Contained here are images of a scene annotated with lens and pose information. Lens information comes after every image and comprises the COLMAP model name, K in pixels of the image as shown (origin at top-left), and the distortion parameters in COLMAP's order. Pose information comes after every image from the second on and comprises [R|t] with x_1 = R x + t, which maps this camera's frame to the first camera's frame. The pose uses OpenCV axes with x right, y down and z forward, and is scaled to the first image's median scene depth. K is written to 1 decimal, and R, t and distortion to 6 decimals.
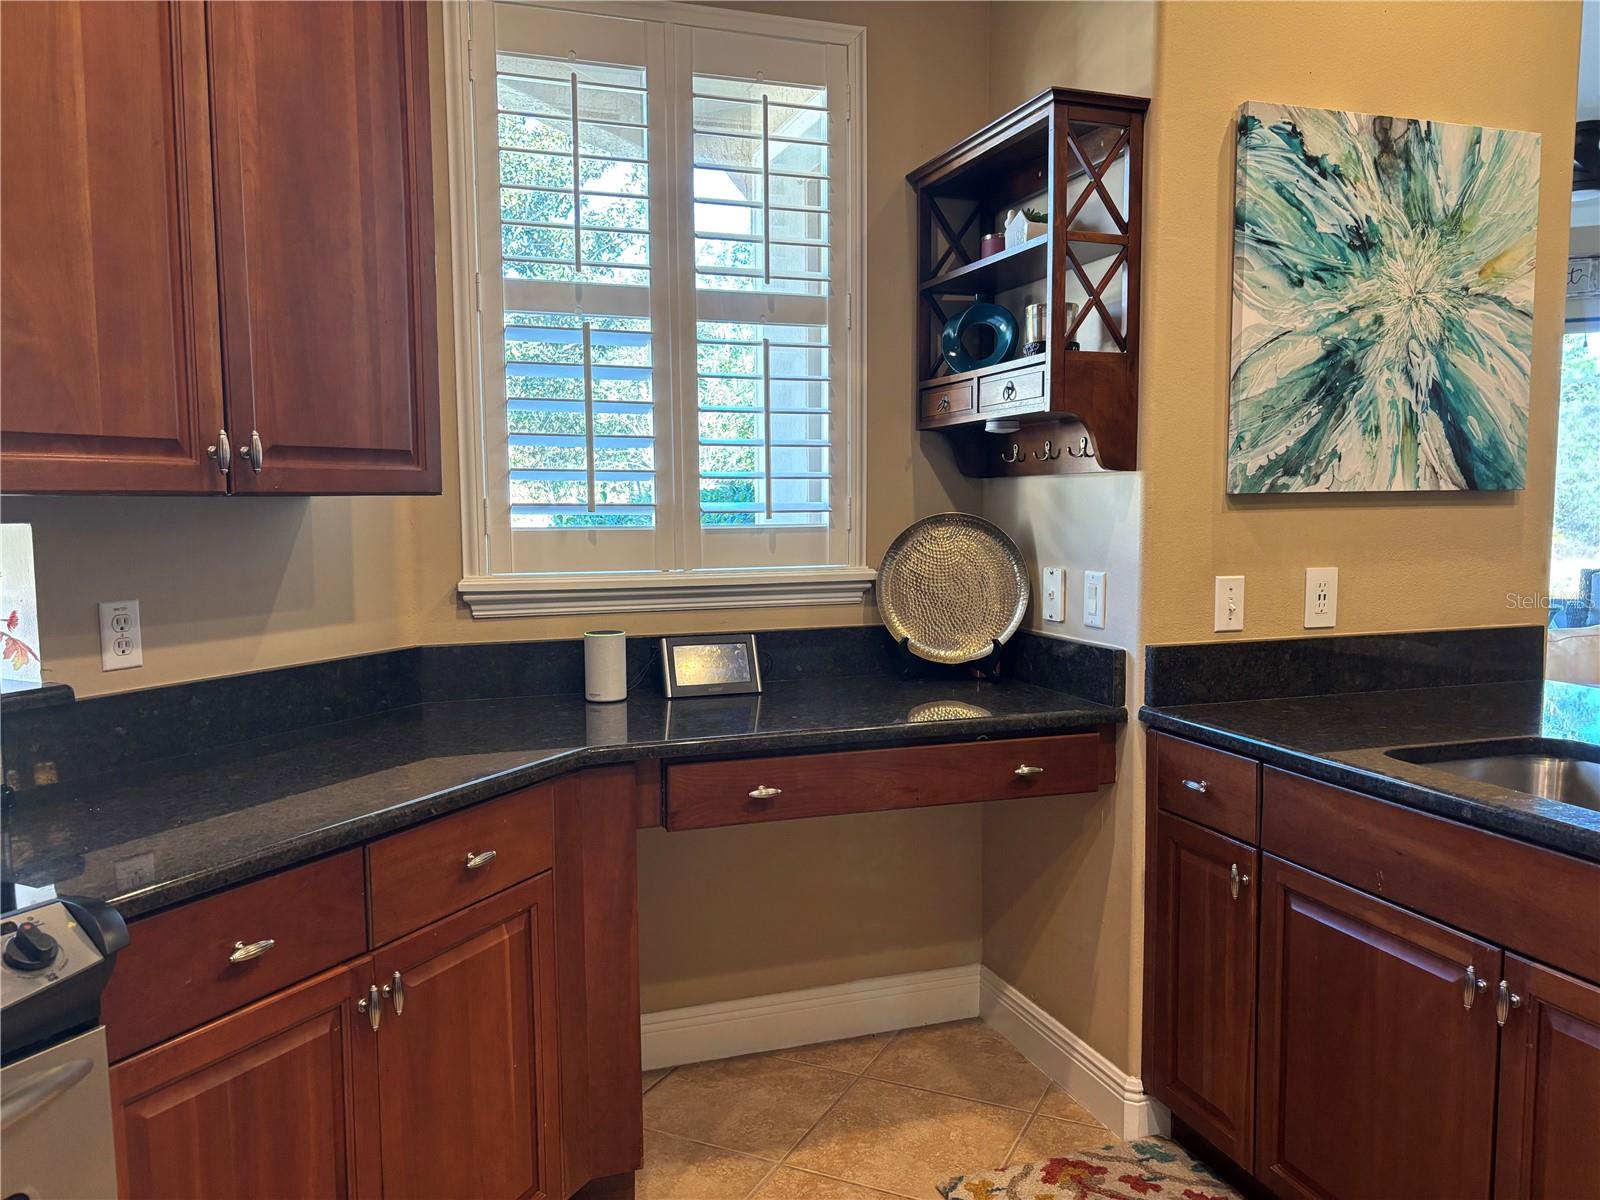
lens RADIAL K [[1194.8, 0, 799.2], [0, 1194.8, 608.0], [0, 0, 1]] dist [0.039511, -0.066297]
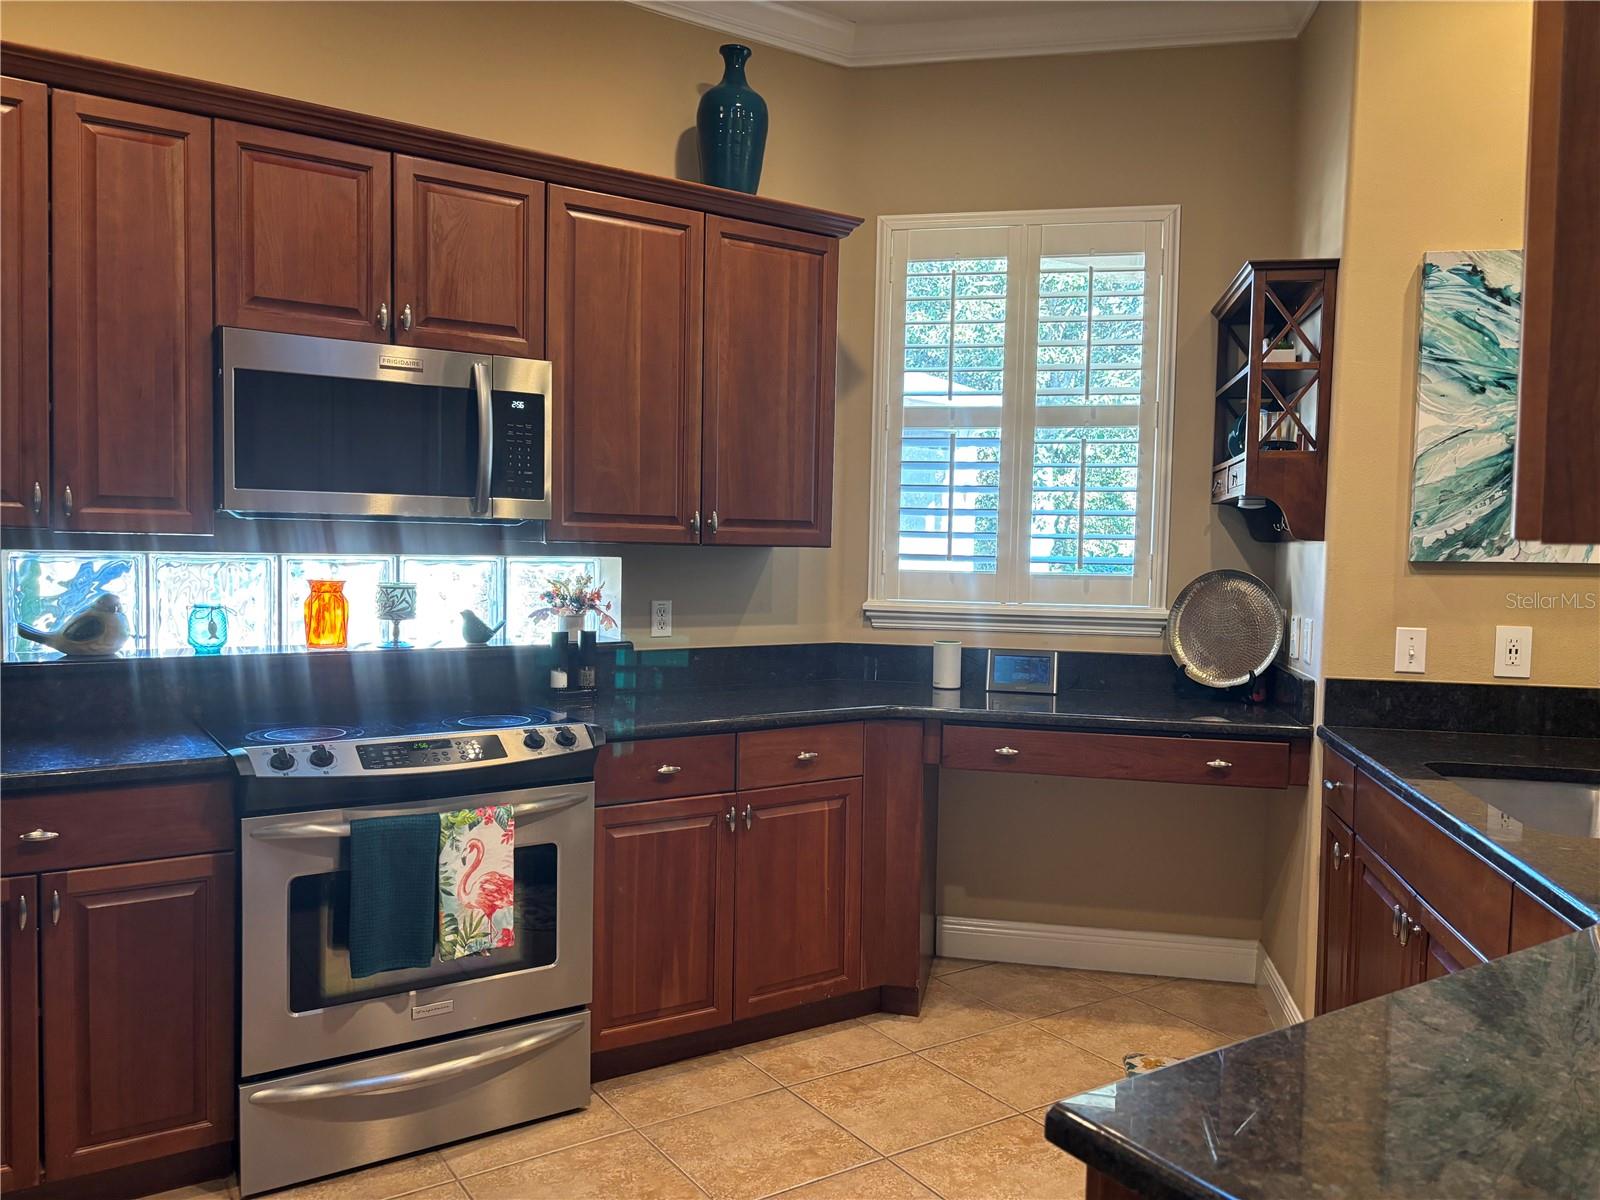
lens RADIAL K [[1237.5, 0, 800.0], [0, 1237.5, 600.0], [0, 0, 1]] dist [0.048943, -0.108280]
pose [[0.855793, 0.046430, -0.515230, 0.485900], [-0.070872, 0.997096, -0.027866, 0.025548], [0.512440, 0.060363, 0.856599, -0.423129]]
